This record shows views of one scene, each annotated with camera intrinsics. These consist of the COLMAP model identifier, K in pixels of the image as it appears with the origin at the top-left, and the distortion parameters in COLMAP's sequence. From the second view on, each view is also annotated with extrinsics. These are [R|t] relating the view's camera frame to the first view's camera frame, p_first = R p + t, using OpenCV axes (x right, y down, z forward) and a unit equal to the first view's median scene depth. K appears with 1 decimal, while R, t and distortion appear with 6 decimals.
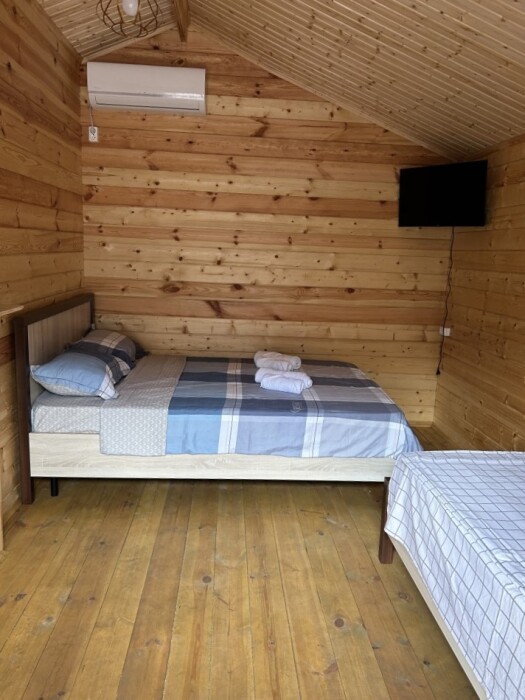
lens RADIAL K [[550.6, 0, 262.5], [0, 550.6, 350.0], [0, 0, 1]] dist [0.013746, 0.004427]
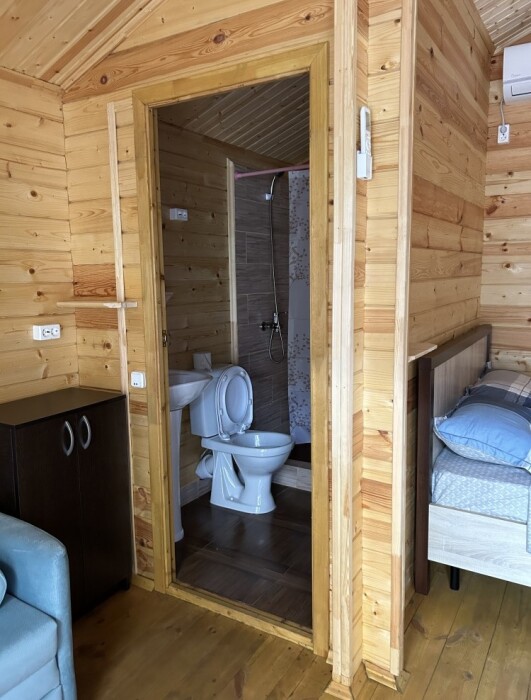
lens RADIAL K [[533.4, 0, 268.6], [0, 533.4, 340.3], [0, 0, 1]] dist [0.054005, -0.061064]
pose [[0.820626, 0.022331, -0.571029, -0.151625], [-0.059106, 0.997194, -0.045944, -0.029078], [0.568400, 0.071454, 0.819643, 0.190788]]
